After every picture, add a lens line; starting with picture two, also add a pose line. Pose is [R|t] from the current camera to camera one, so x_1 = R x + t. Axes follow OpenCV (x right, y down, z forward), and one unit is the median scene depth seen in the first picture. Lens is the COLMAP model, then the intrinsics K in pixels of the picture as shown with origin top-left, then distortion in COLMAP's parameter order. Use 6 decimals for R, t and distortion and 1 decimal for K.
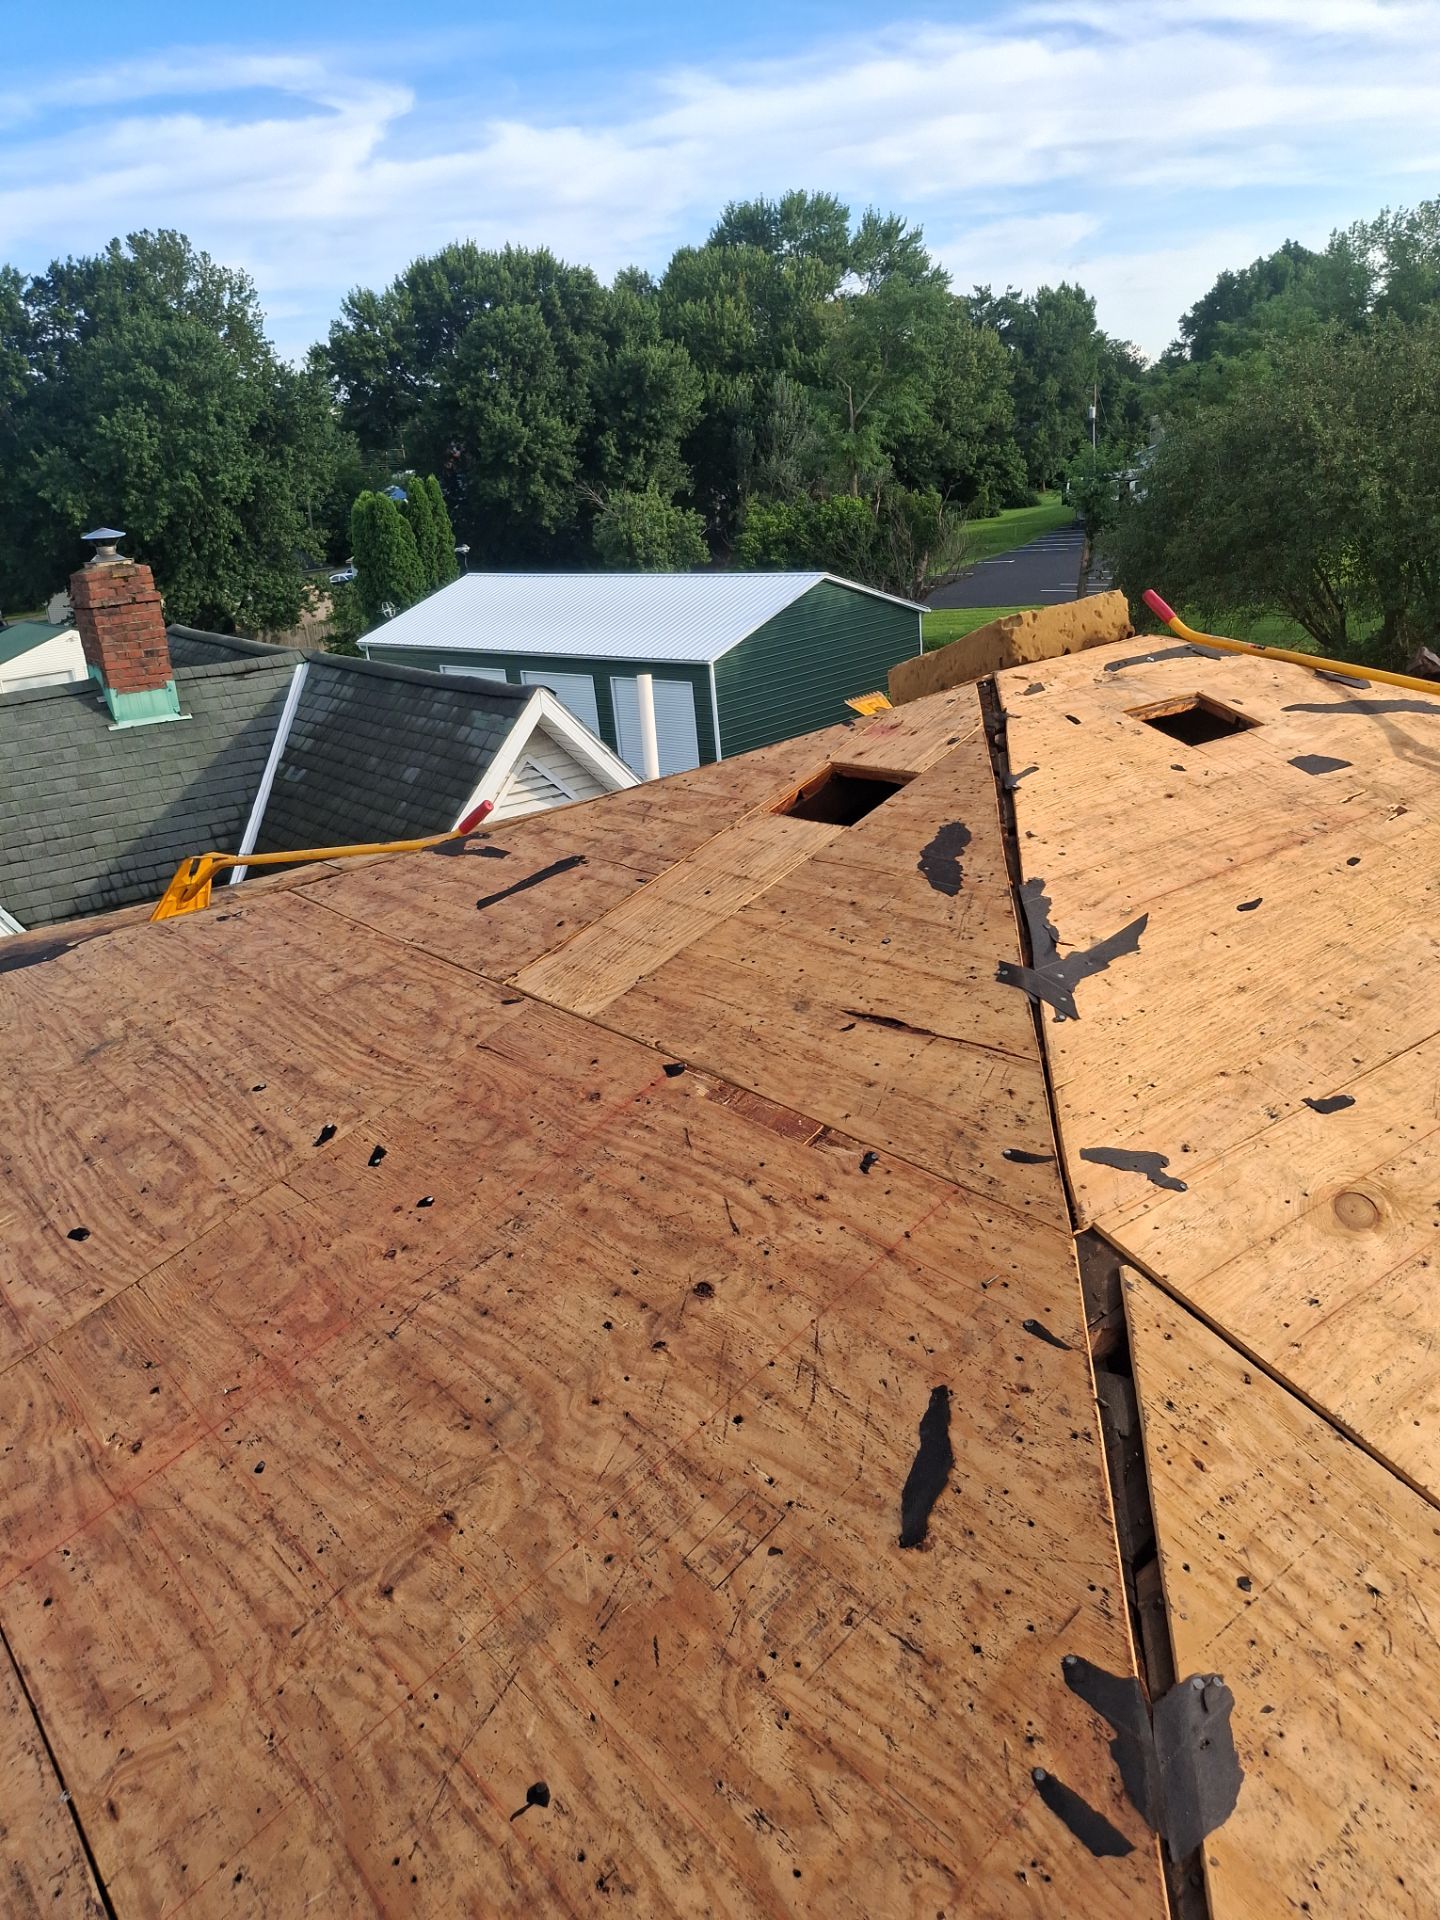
lens RADIAL K [[1479.1, 0, 781.7], [0, 1479.1, 898.1], [0, 0, 1]] dist [0.130687, -0.275916]
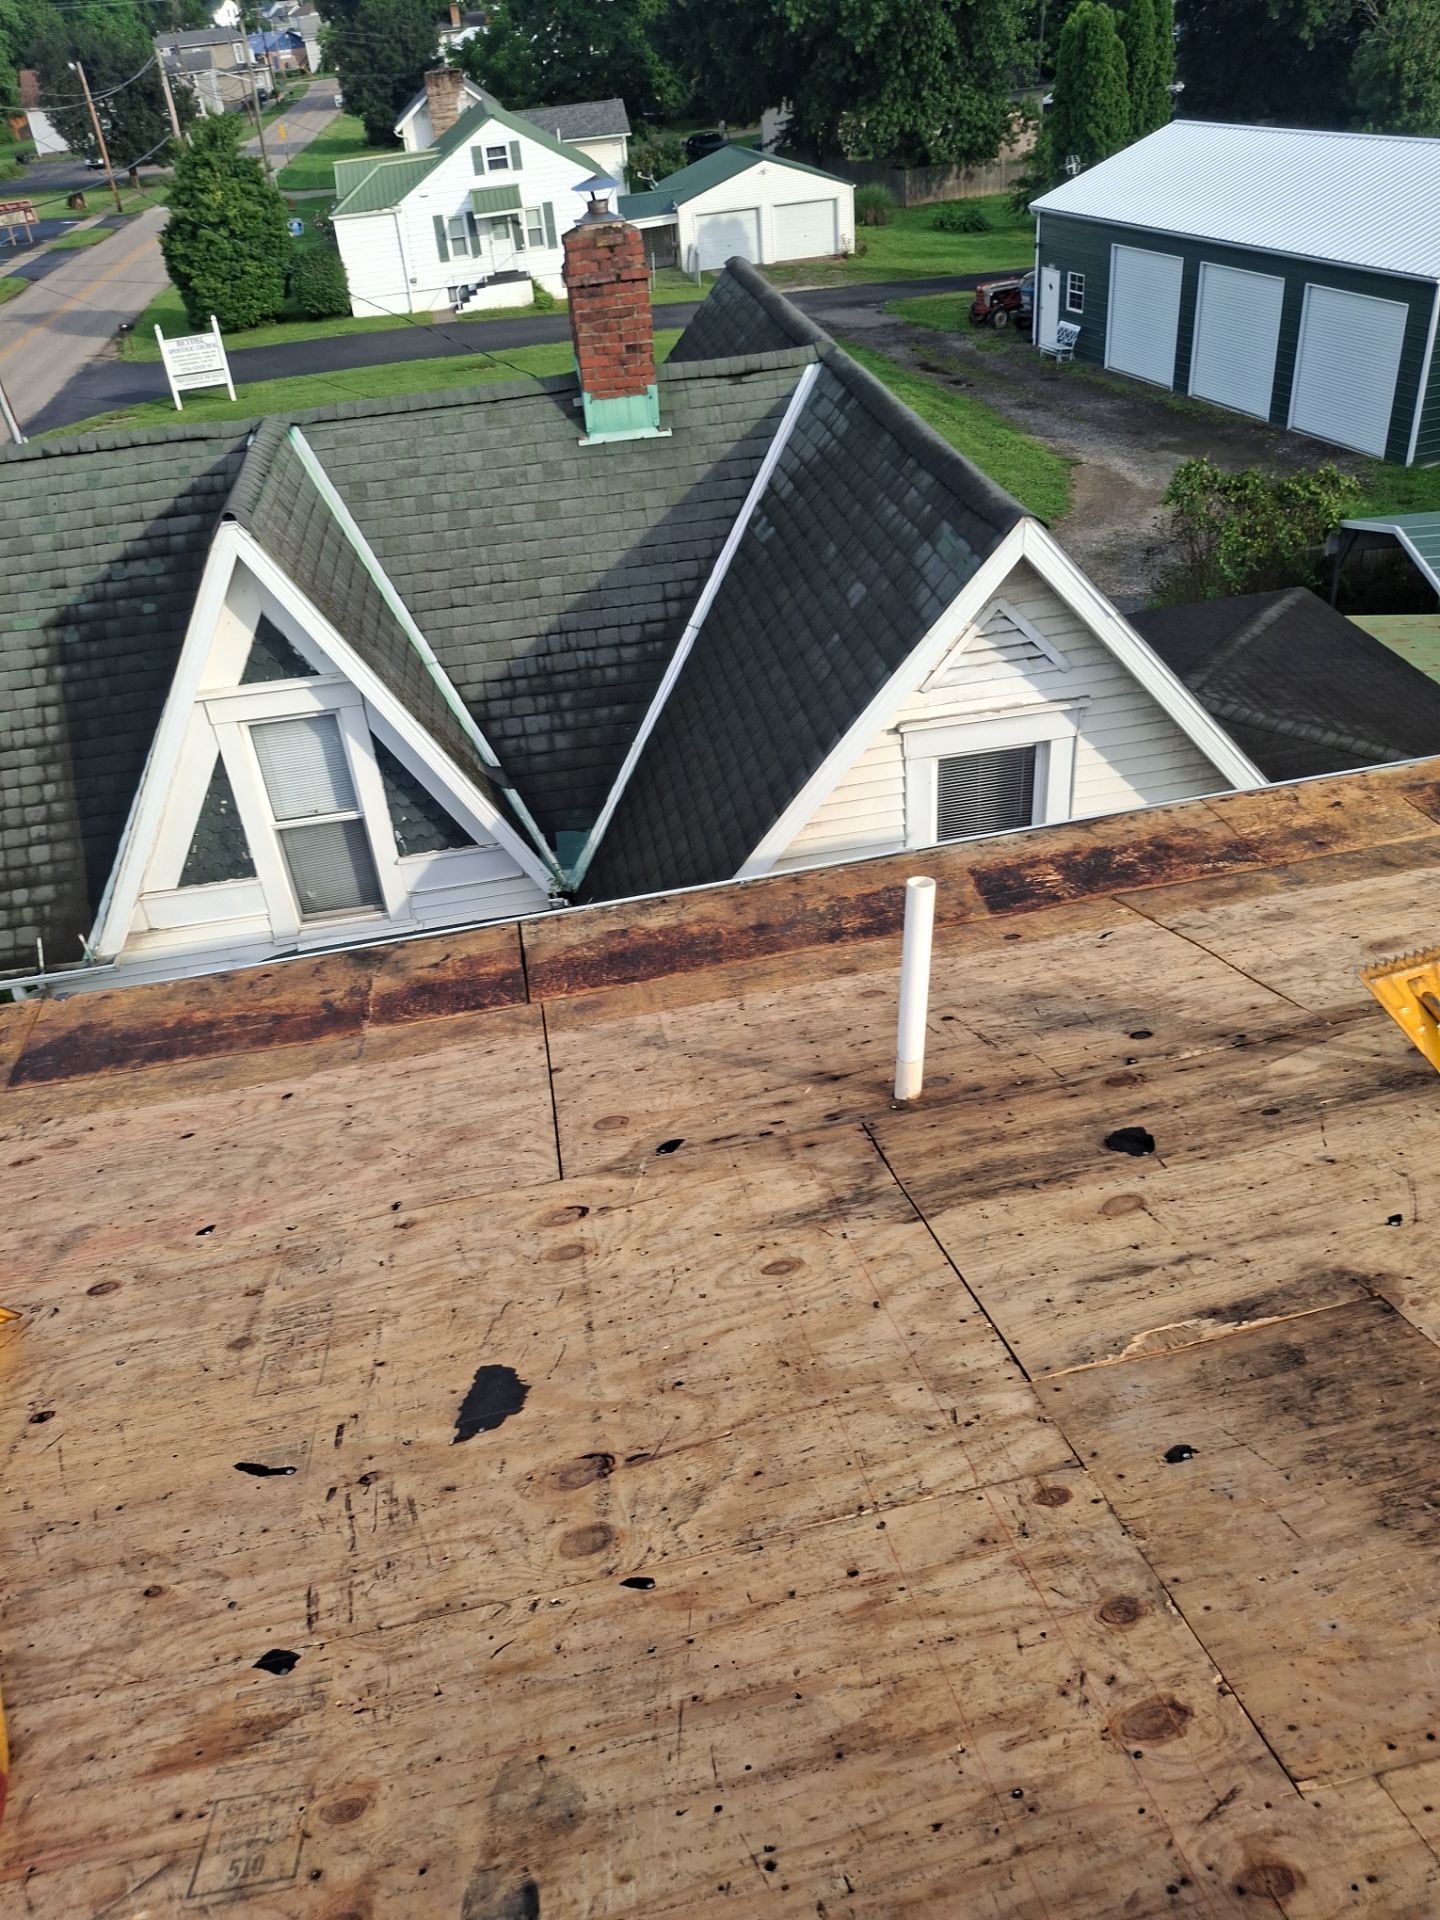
lens RADIAL K [[1422.3, 0, 728.9], [0, 1422.3, 996.1], [0, 0, 1]] dist [0.023722, -0.064306]
pose [[0.882498, 0.270772, -0.384552, 0.093027], [-0.115167, 0.917165, 0.381502, -0.559490], [0.455998, -0.292387, 0.840581, 1.036795]]
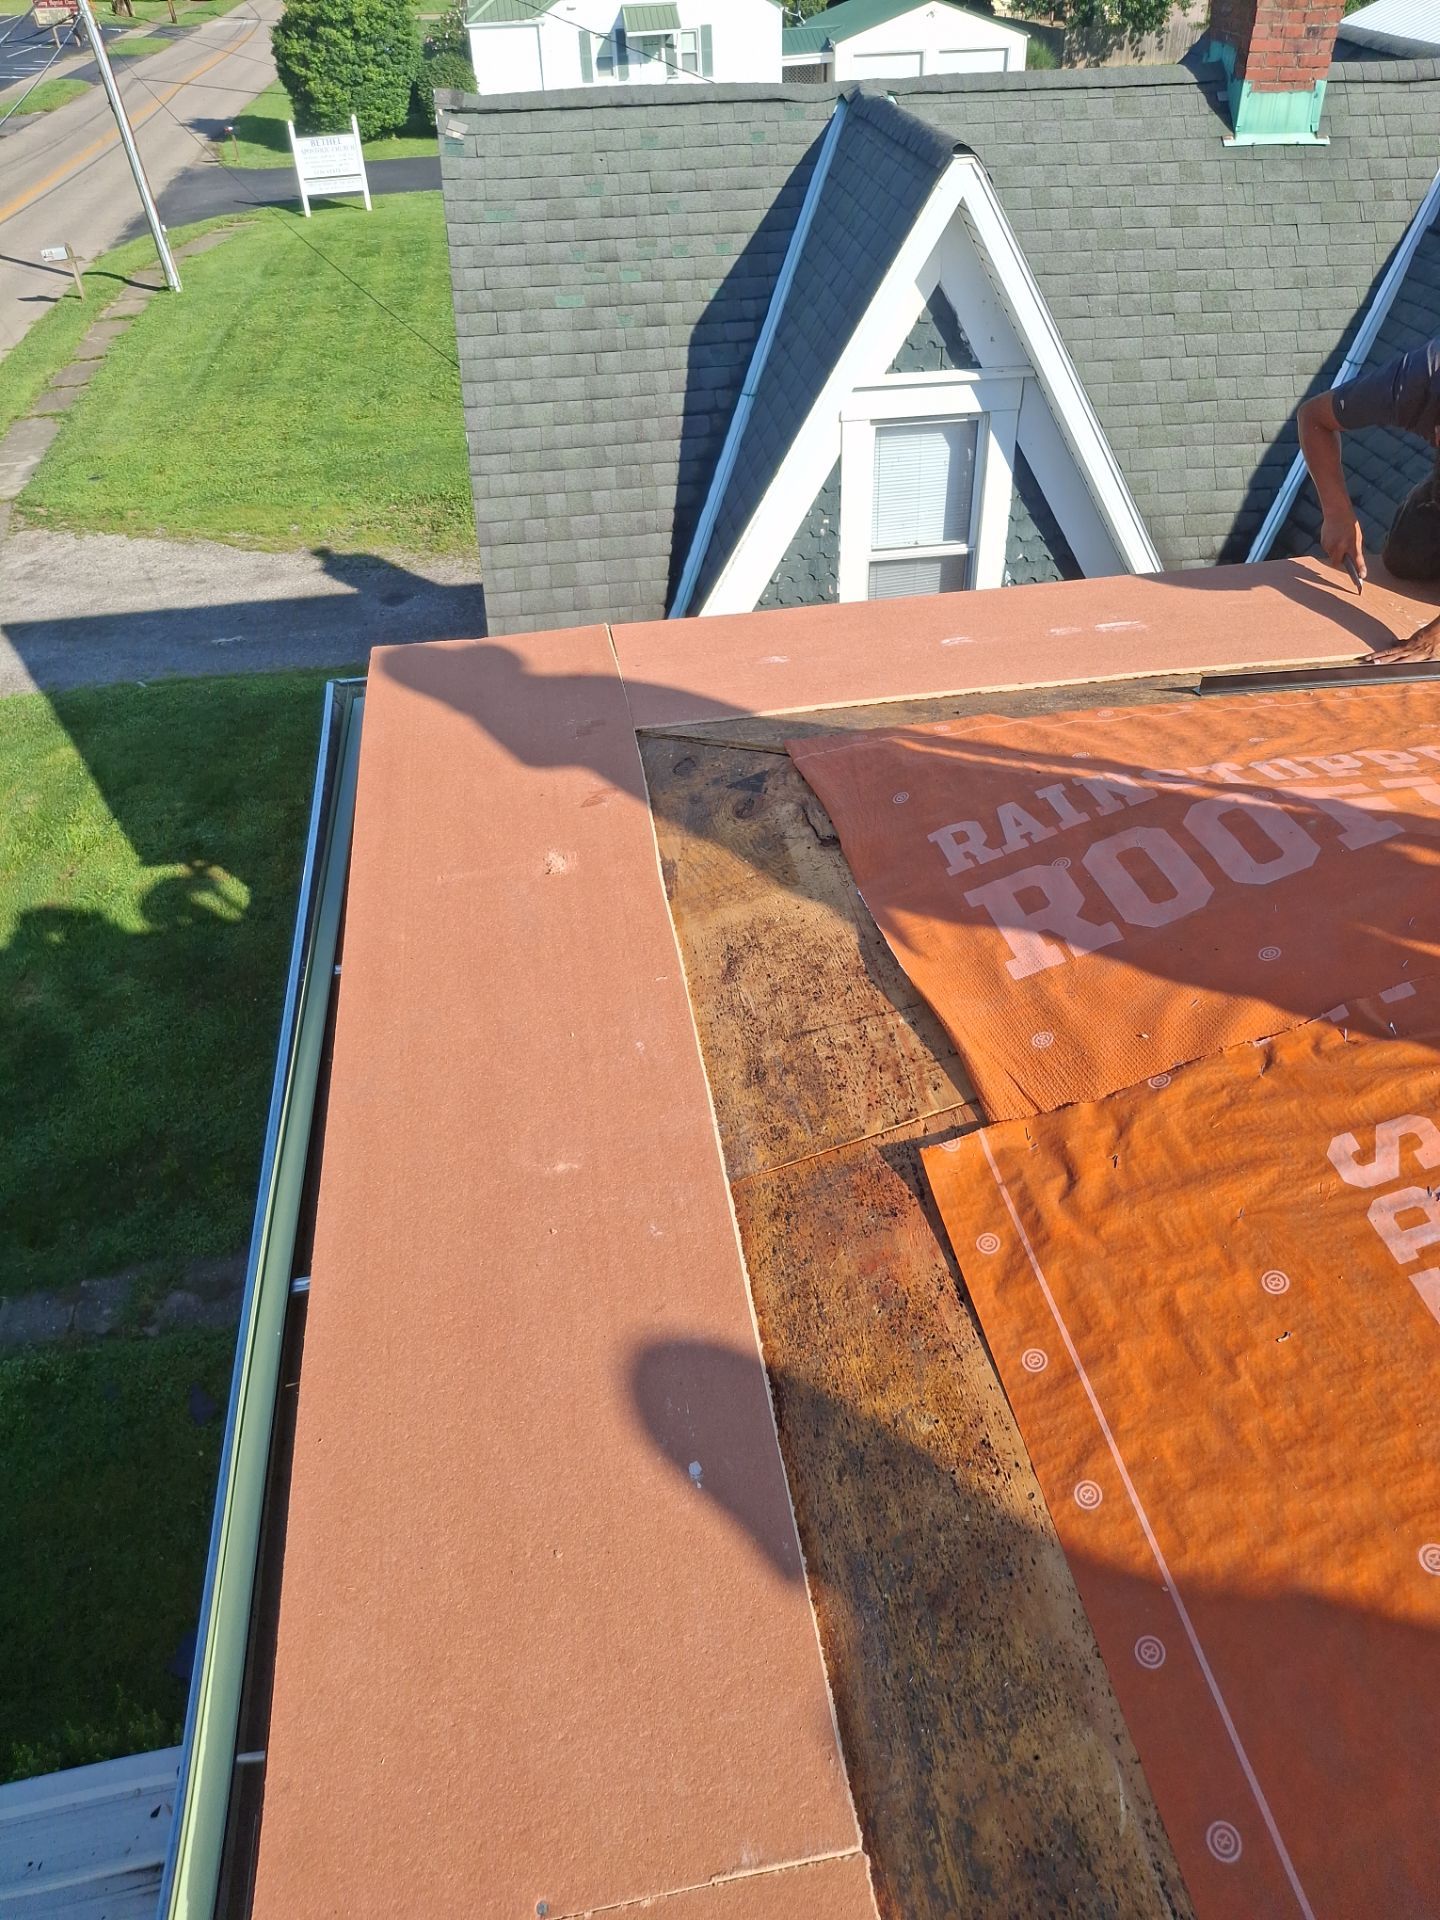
lens RADIAL K [[1474.7, 0, 762.9], [0, 1474.7, 989.7], [0, 0, 1]] dist [-0.025704, -0.001224]
pose [[0.871614, 0.346885, -0.346353, -0.991220], [-0.186005, 0.887765, 0.421040, -0.011930], [0.453532, -0.302561, 0.838311, 0.677891]]
